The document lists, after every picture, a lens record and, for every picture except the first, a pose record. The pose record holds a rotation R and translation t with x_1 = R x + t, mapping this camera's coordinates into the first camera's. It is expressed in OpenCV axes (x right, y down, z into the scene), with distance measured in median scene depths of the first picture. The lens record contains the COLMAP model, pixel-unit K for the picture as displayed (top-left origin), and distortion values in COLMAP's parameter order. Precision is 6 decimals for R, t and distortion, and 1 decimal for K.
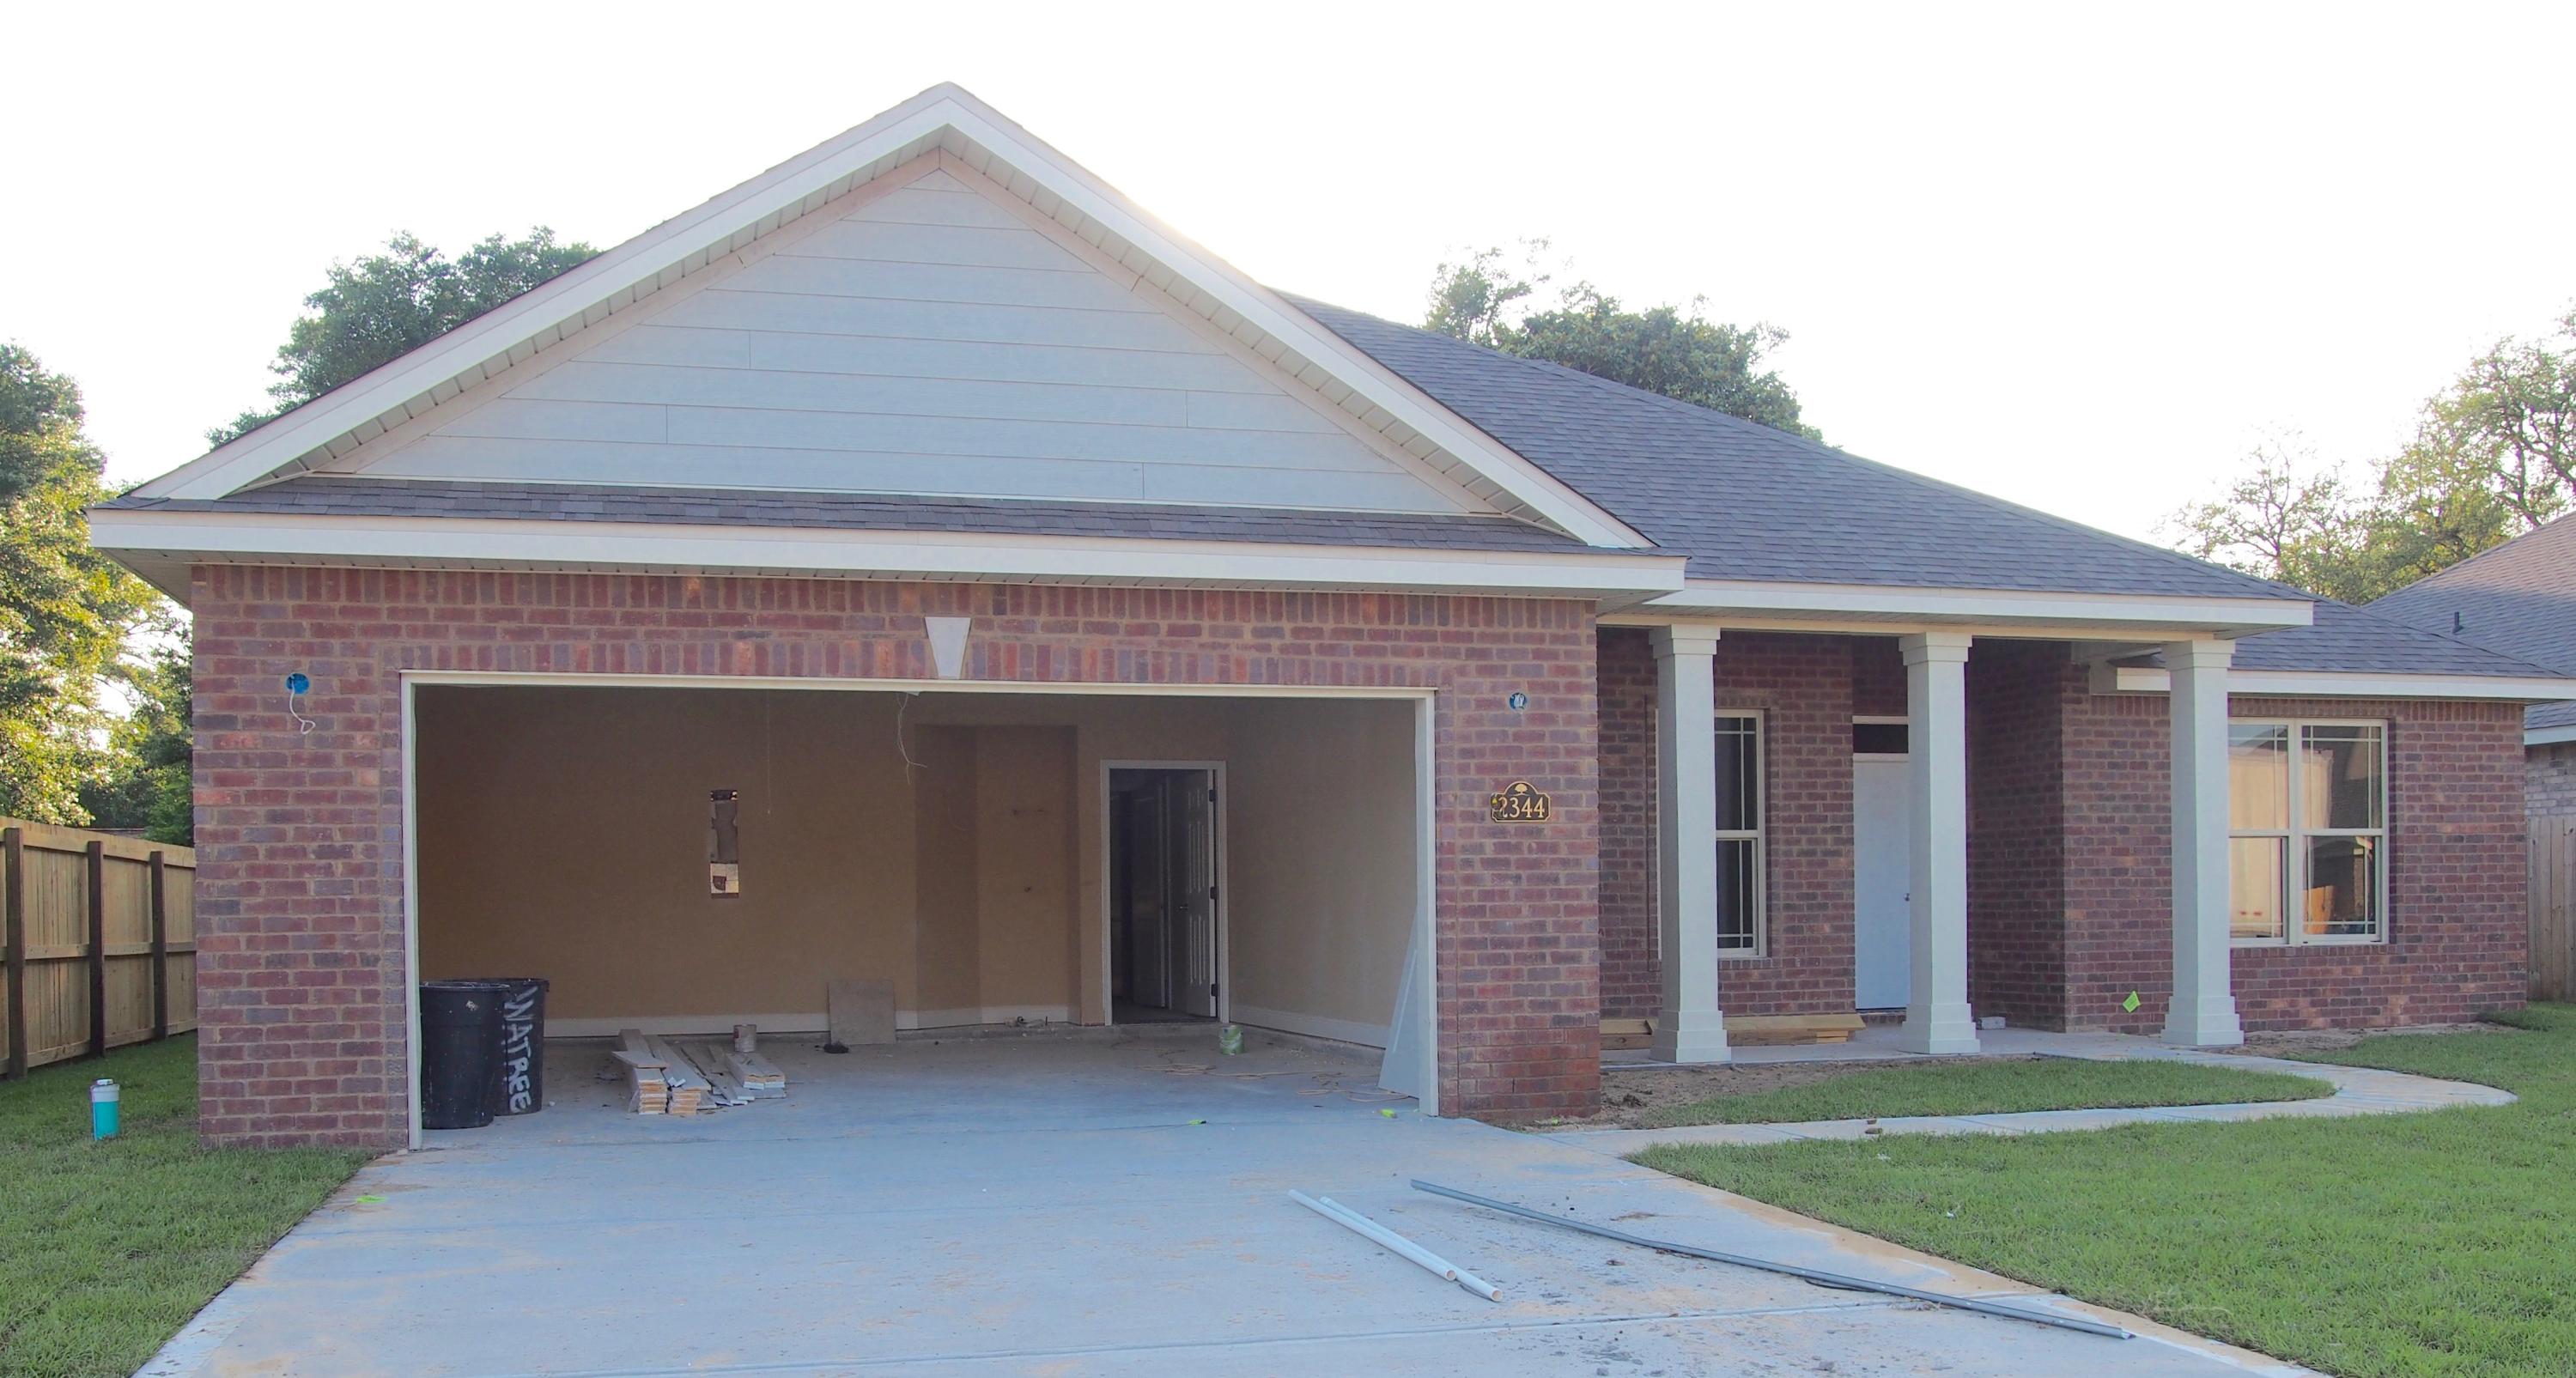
lens RADIAL K [[2353.5, 0, 1288.0], [0, 2353.5, 689.0], [0, 0, 1]] dist [-0.062435, 0.005680]
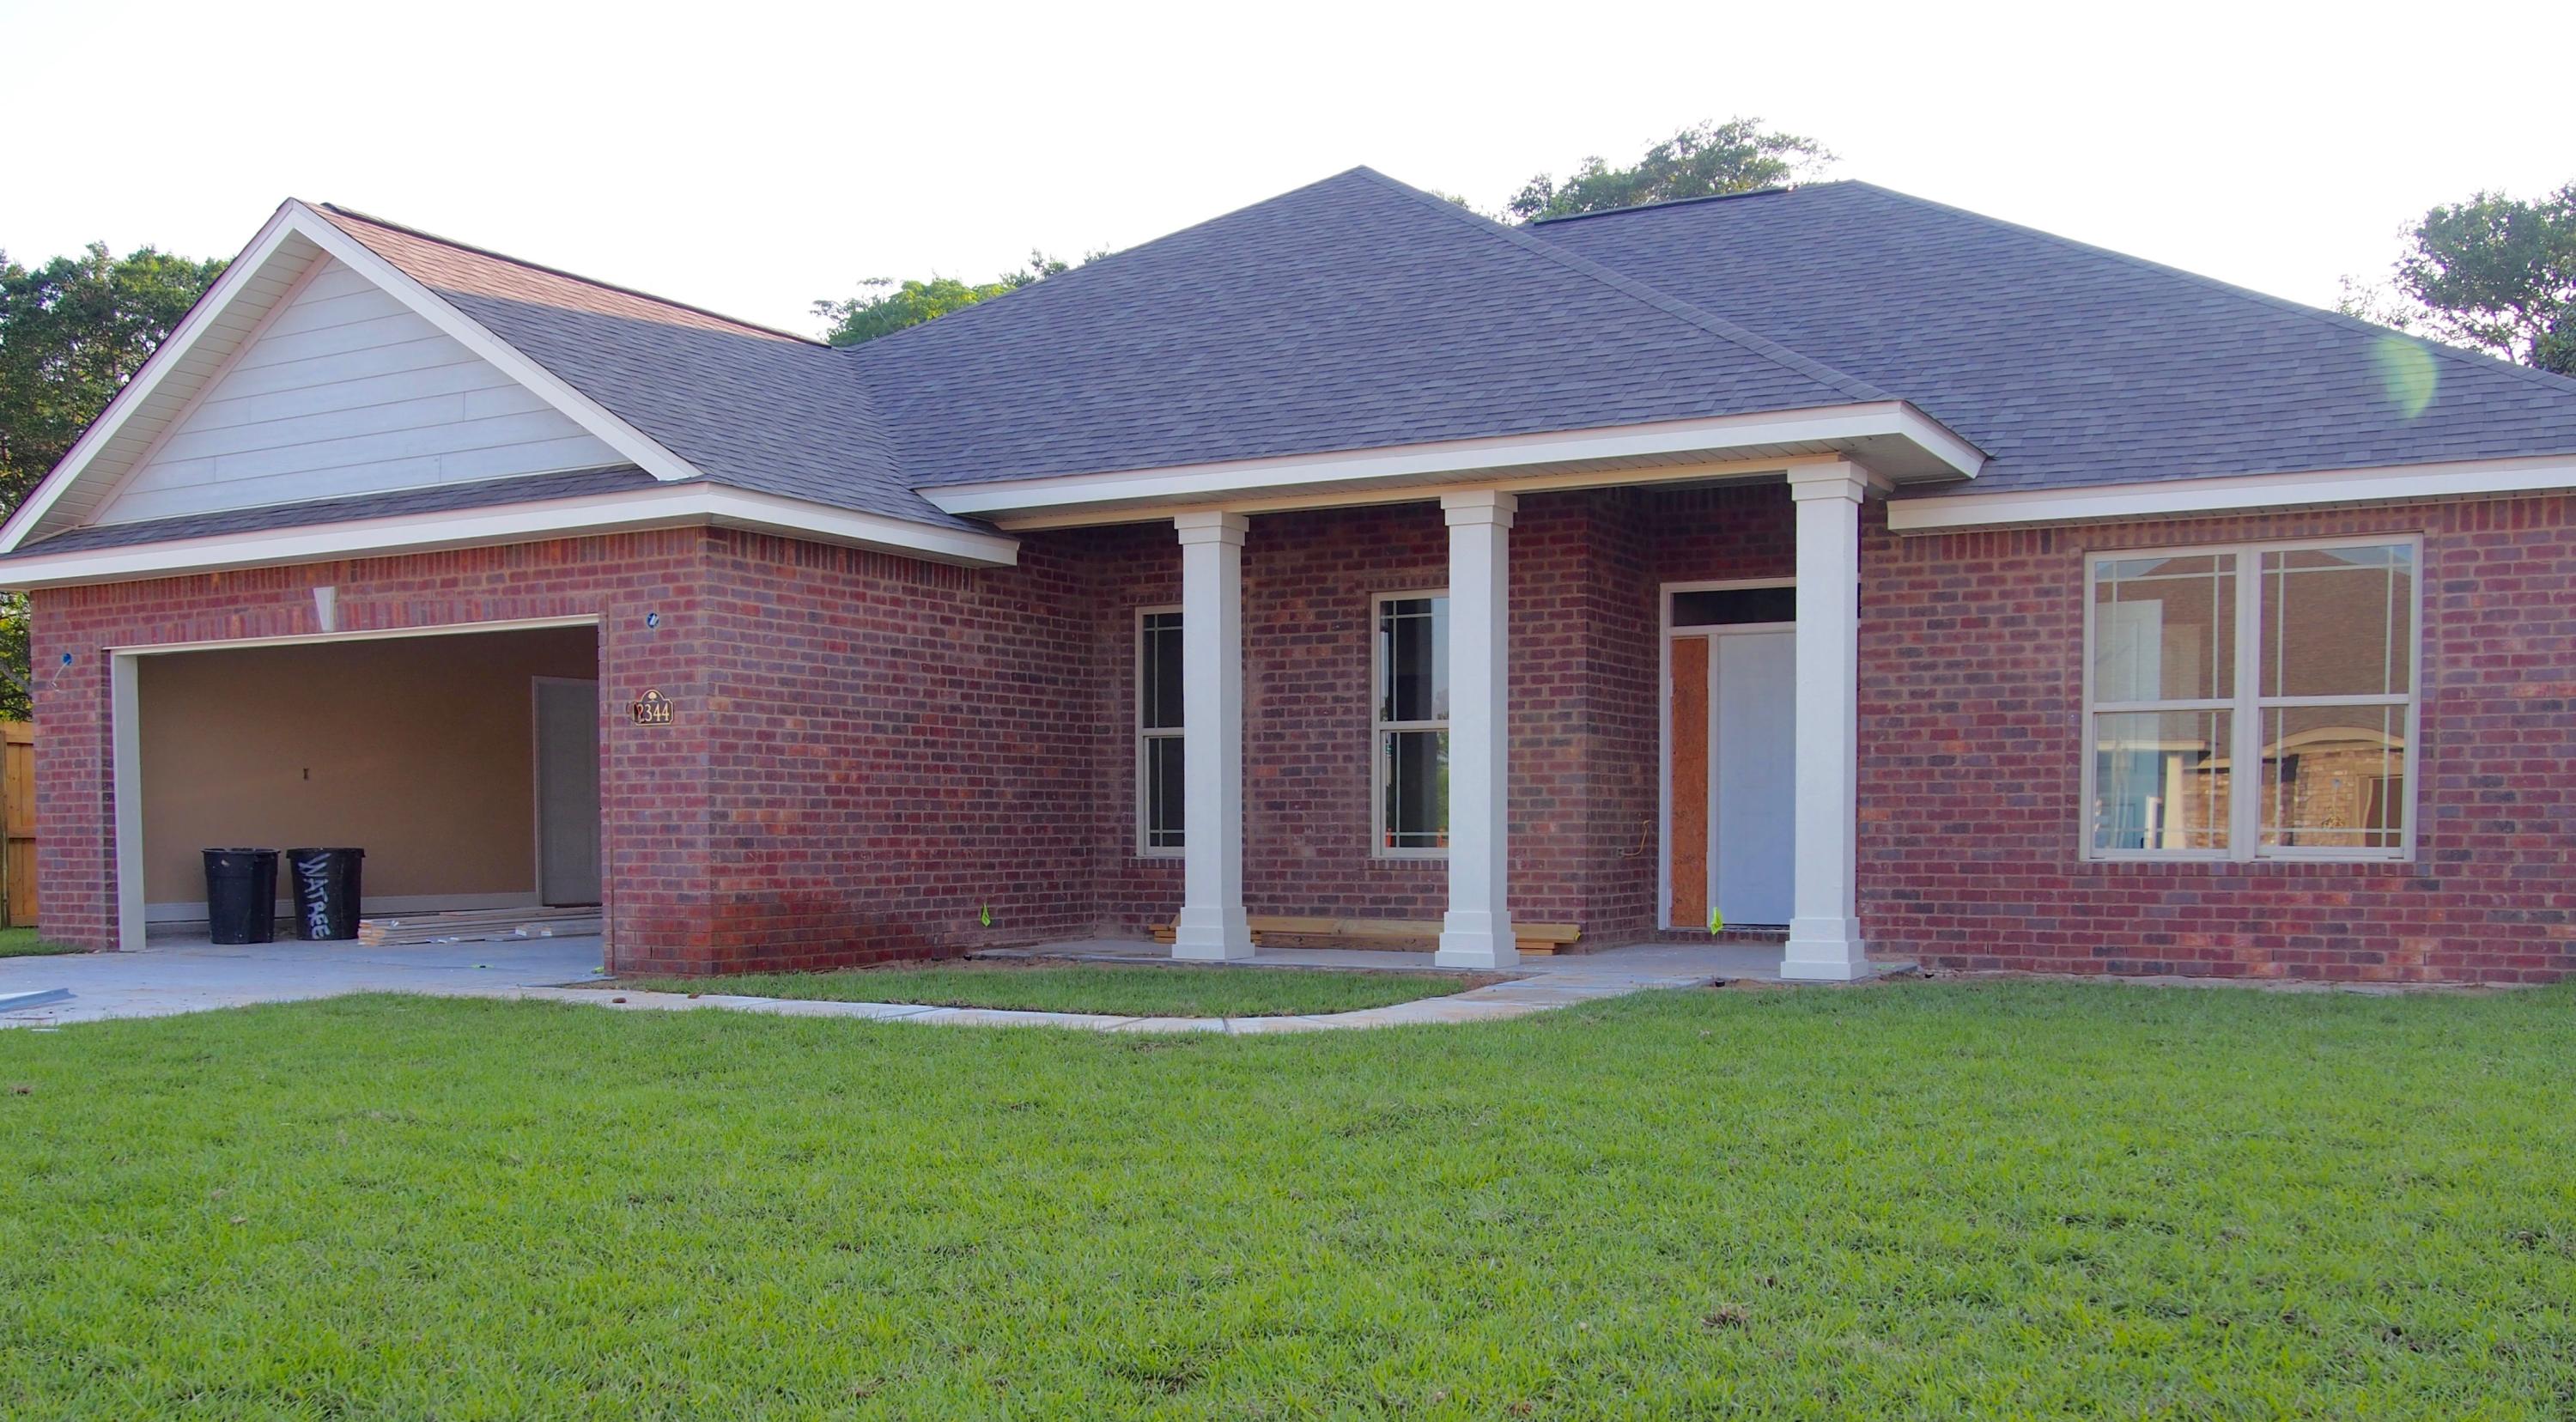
lens RADIAL K [[2498.3, 0, 1288.0], [0, 2498.3, 711.0], [0, 0, 1]] dist [-0.062856, 0.000159]
pose [[0.669764, -0.025898, -0.742122, 0.865131], [0.064919, 0.997607, 0.023776, 0.029069], [0.739731, -0.064103, 0.669843, 0.294508]]
